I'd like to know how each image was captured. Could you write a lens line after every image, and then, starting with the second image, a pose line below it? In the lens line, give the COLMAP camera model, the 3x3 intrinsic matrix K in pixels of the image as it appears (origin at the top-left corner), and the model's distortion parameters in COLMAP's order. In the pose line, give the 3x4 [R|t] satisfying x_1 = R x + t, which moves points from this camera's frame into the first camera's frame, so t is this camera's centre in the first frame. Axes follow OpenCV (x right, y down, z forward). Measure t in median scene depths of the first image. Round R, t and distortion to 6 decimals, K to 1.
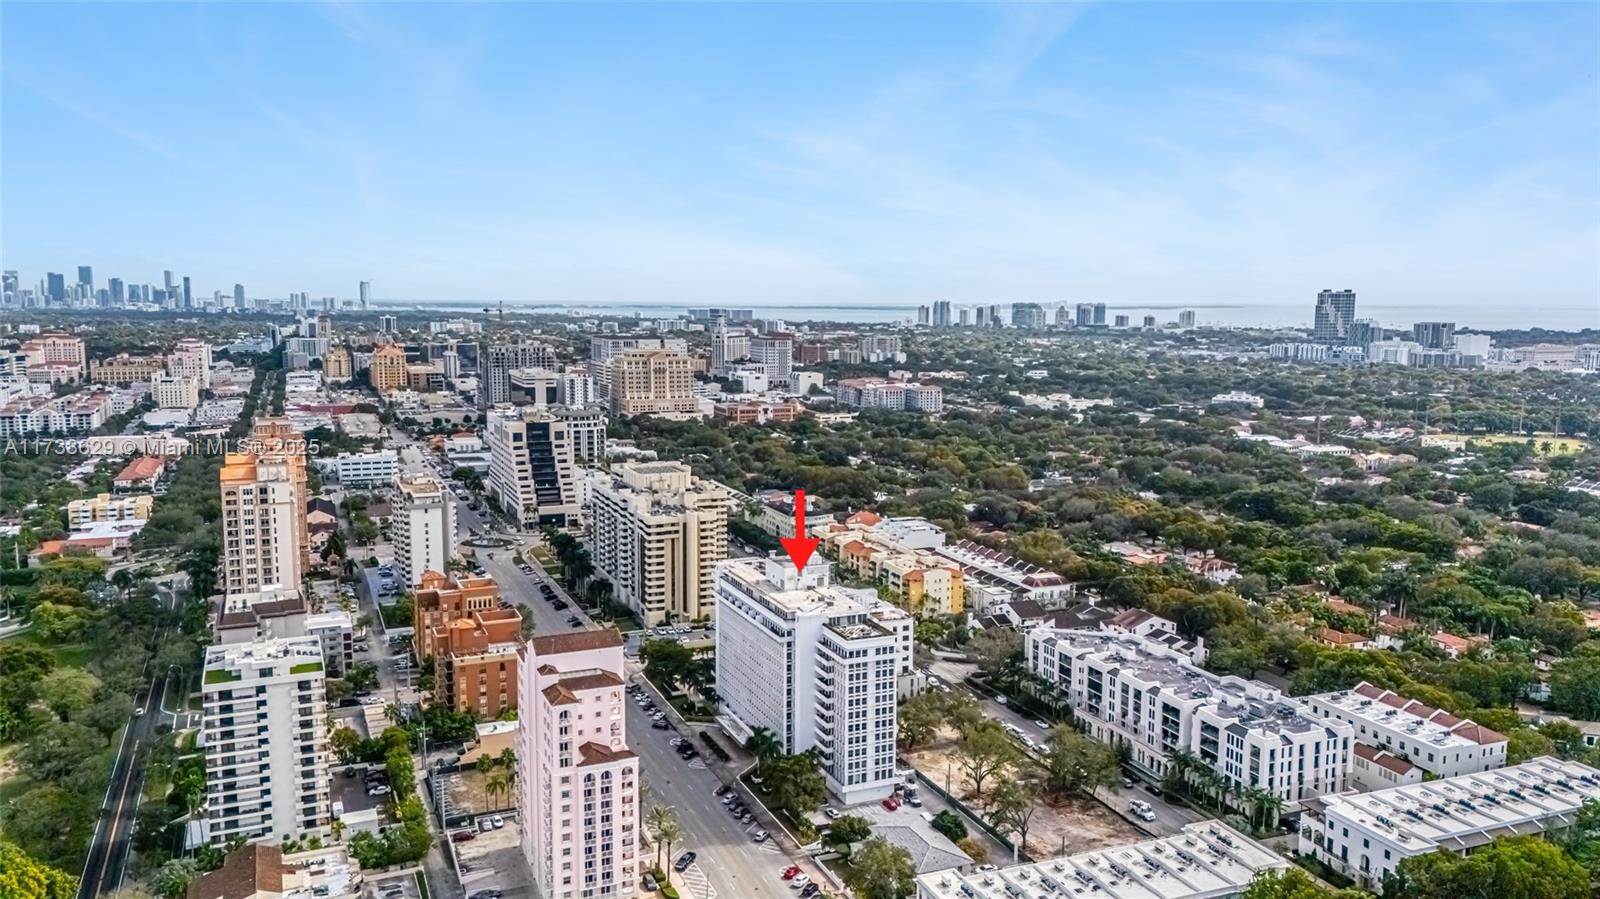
lens RADIAL K [[1212.4, 0, 799.7], [0, 1212.4, 461.9], [0, 0, 1]] dist [0.116220, -0.156927]
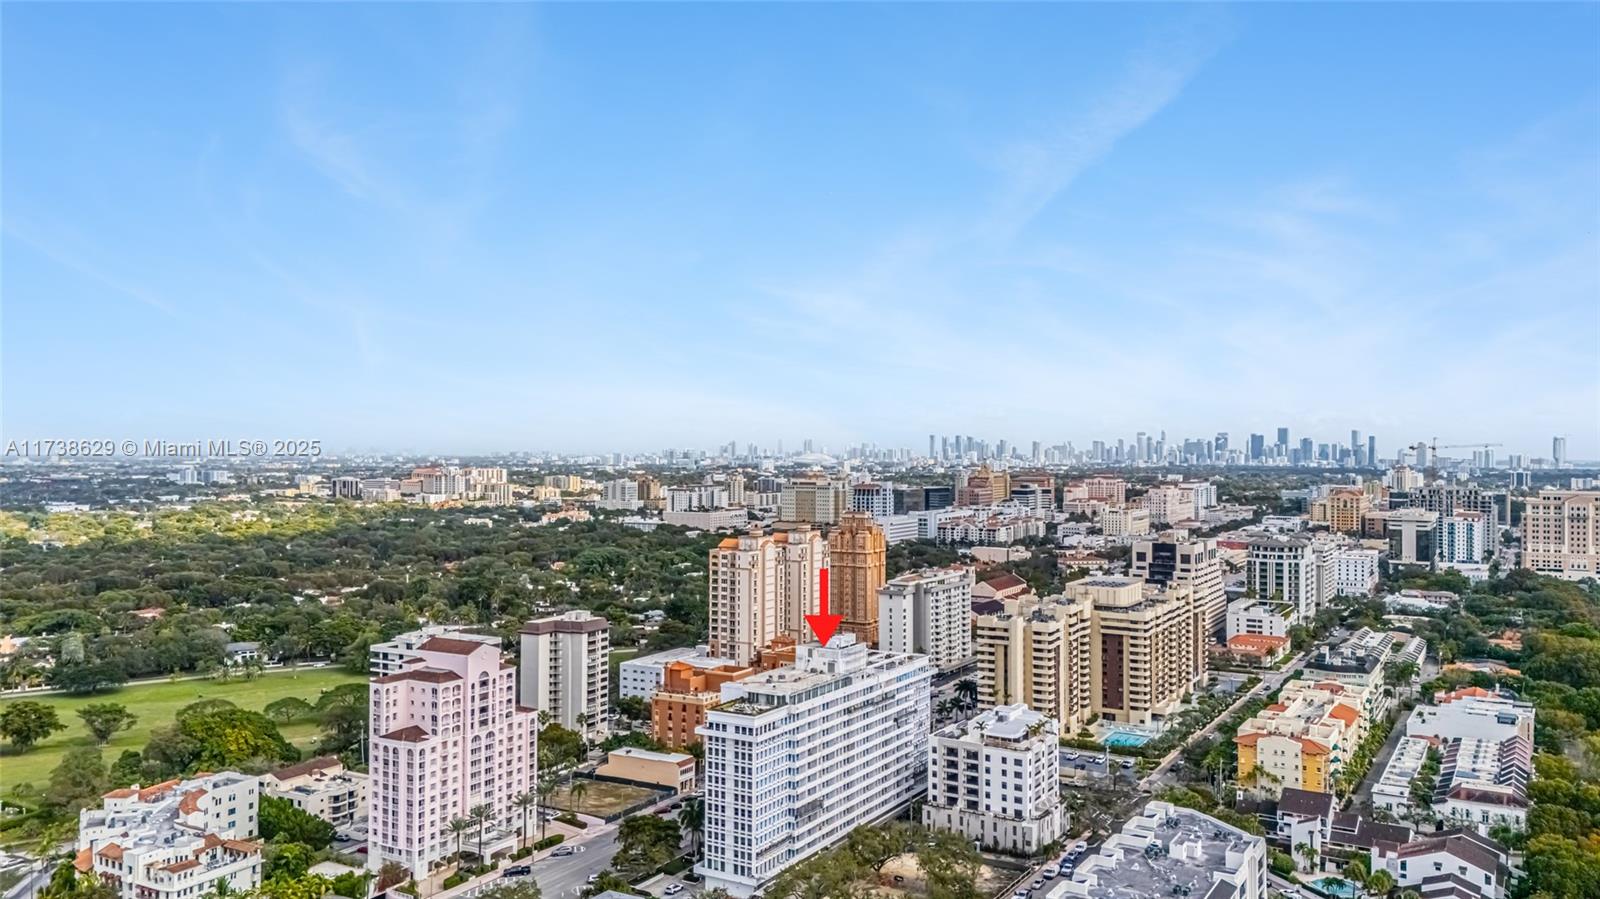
lens RADIAL K [[1212.4, 0, 799.7], [0, 1212.4, 461.9], [0, 0, 1]] dist [0.116220, -0.156927]
pose [[0.586977, 0.005809, -0.809583, 0.555442], [-0.112544, 0.990851, -0.074490, 0.011131], [0.801743, 0.134838, 0.582260, 0.306631]]
